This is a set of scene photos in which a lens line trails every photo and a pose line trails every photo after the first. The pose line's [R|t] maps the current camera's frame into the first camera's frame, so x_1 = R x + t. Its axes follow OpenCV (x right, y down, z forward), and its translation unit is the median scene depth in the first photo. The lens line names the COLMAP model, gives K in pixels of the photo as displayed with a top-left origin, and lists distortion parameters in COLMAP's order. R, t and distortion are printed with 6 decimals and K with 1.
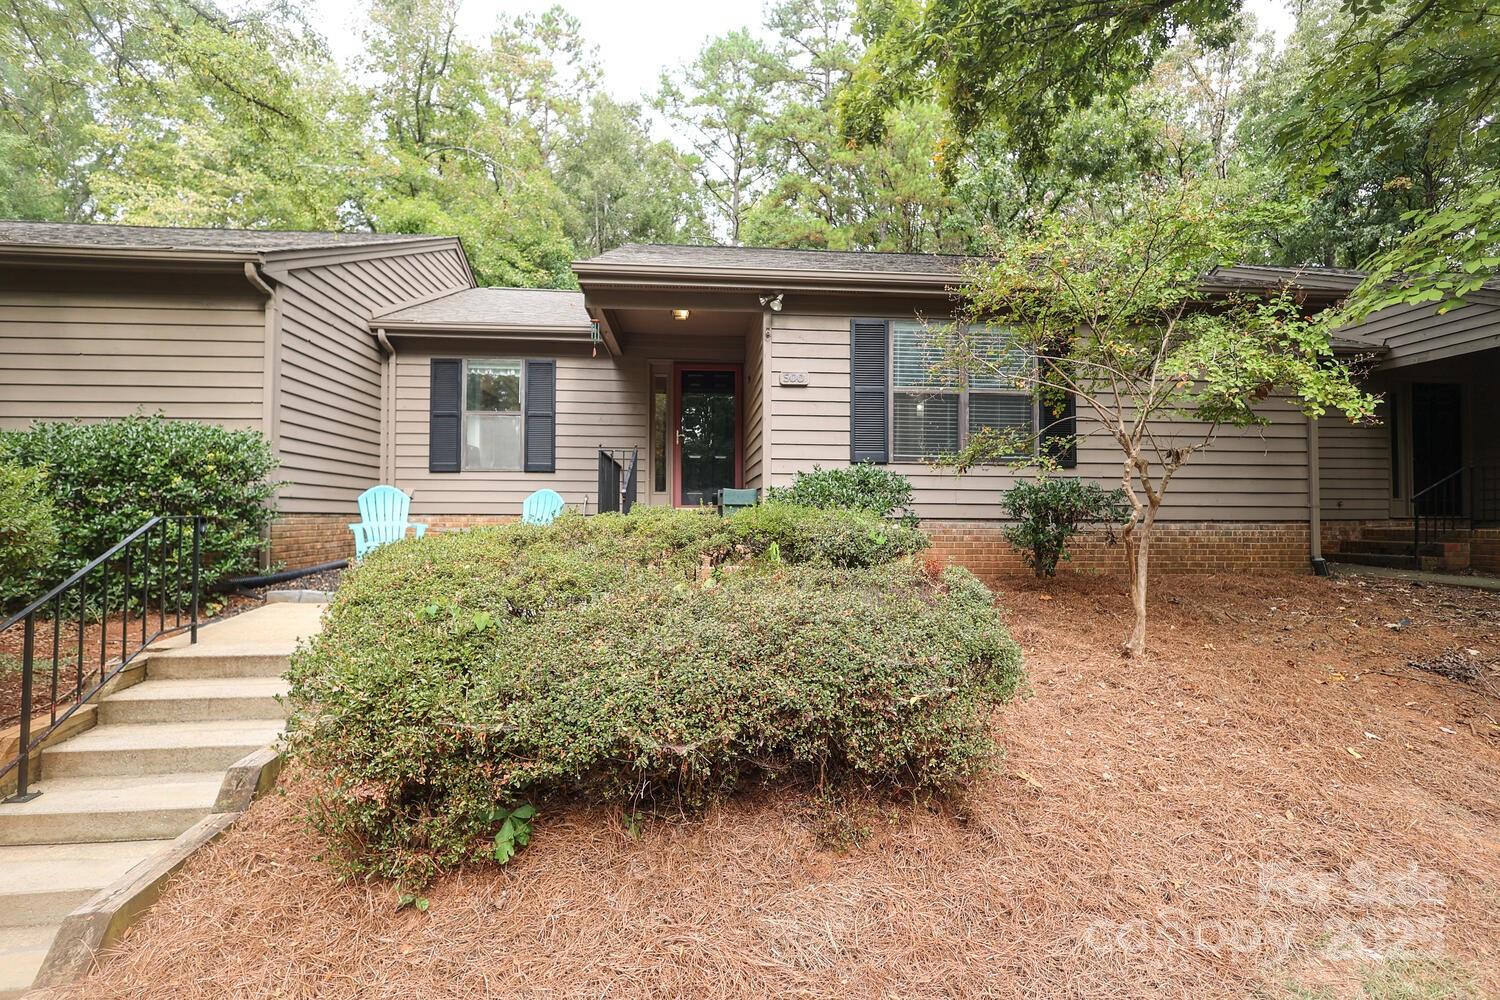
lens RADIAL K [[716.0, 0, 746.9], [0, 716.0, 497.9], [0, 0, 1]] dist [-0.003079, -0.000139]
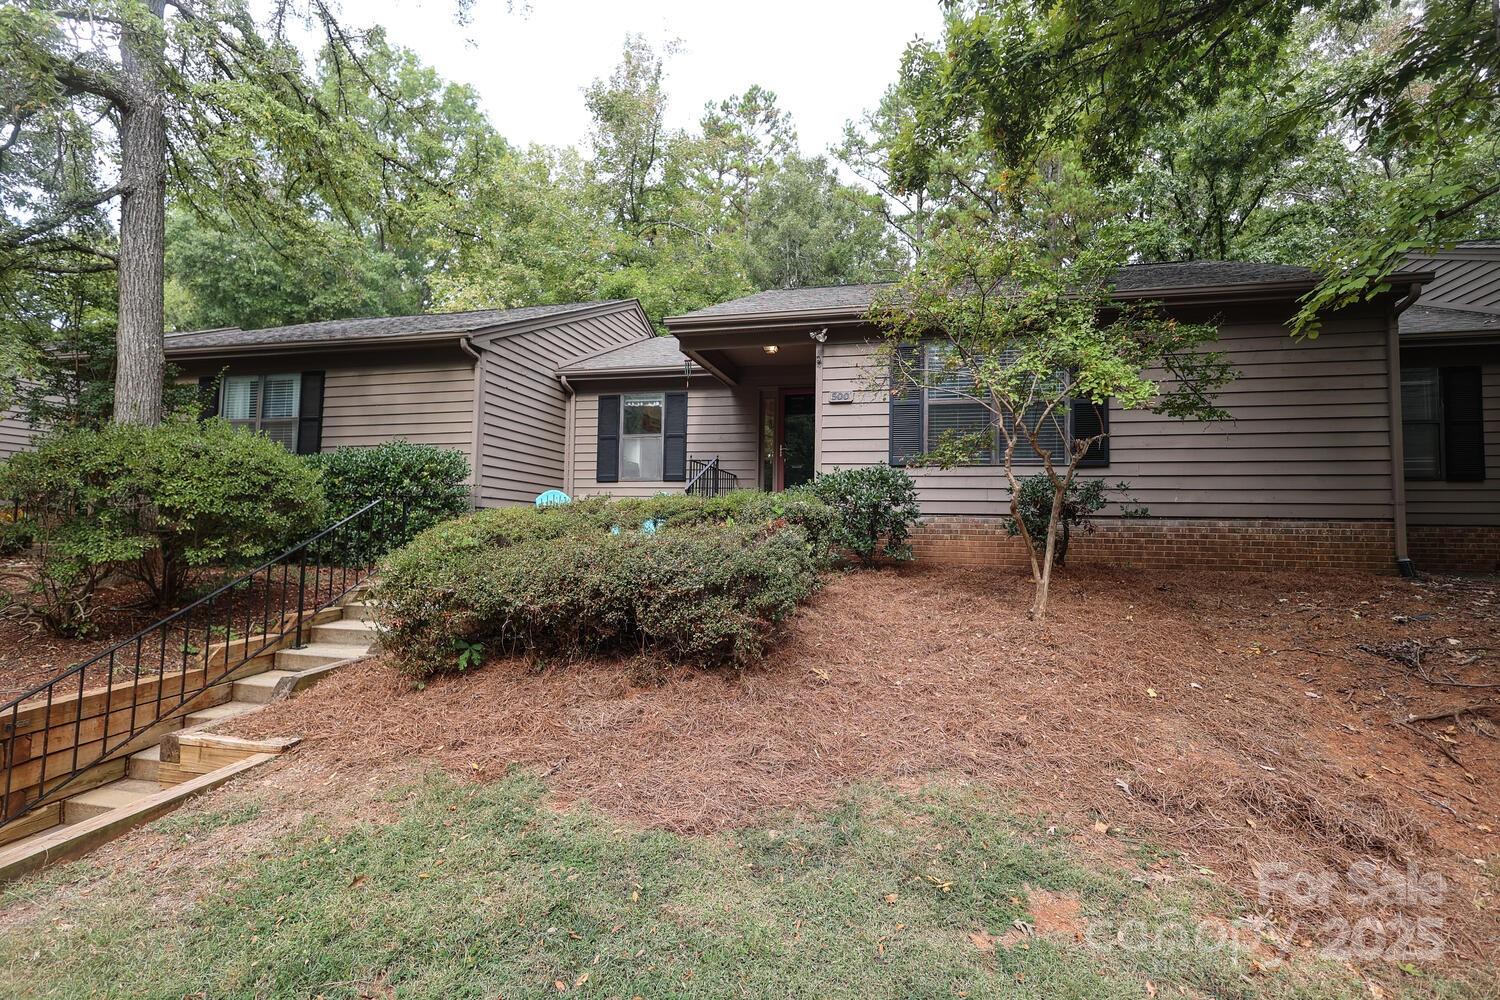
lens RADIAL K [[691.4, 0, 748.1], [0, 691.4, 499.0], [0, 0, 1]] dist [-0.002553, 0.000527]
pose [[0.946172, -0.004069, -0.323640, 0.251276], [-0.005587, 0.999567, -0.028899, 0.033113], [0.323617, 0.029152, 0.945739, -0.120046]]
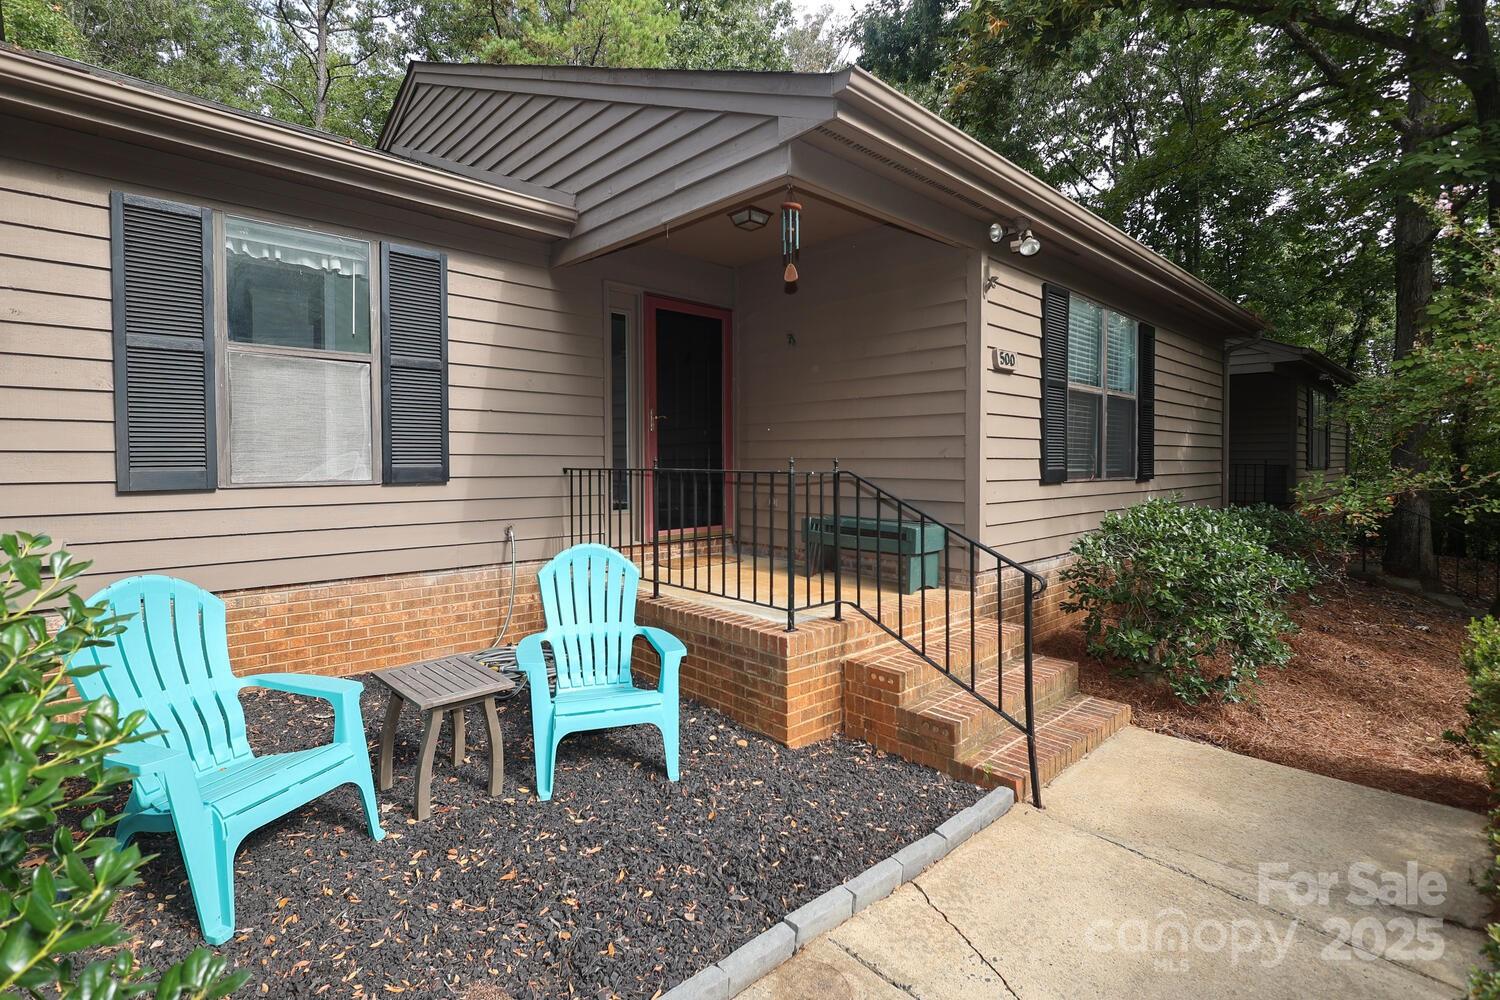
lens RADIAL K [[706.8, 0, 753.3], [0, 706.8, 467.0], [0, 0, 1]] dist [0.001270, -0.000108]
pose [[0.782150, -0.010325, 0.623004, -0.451062], [-0.015844, 0.999210, 0.036451, -0.075601], [-0.622889, -0.038381, 0.781368, 0.538841]]
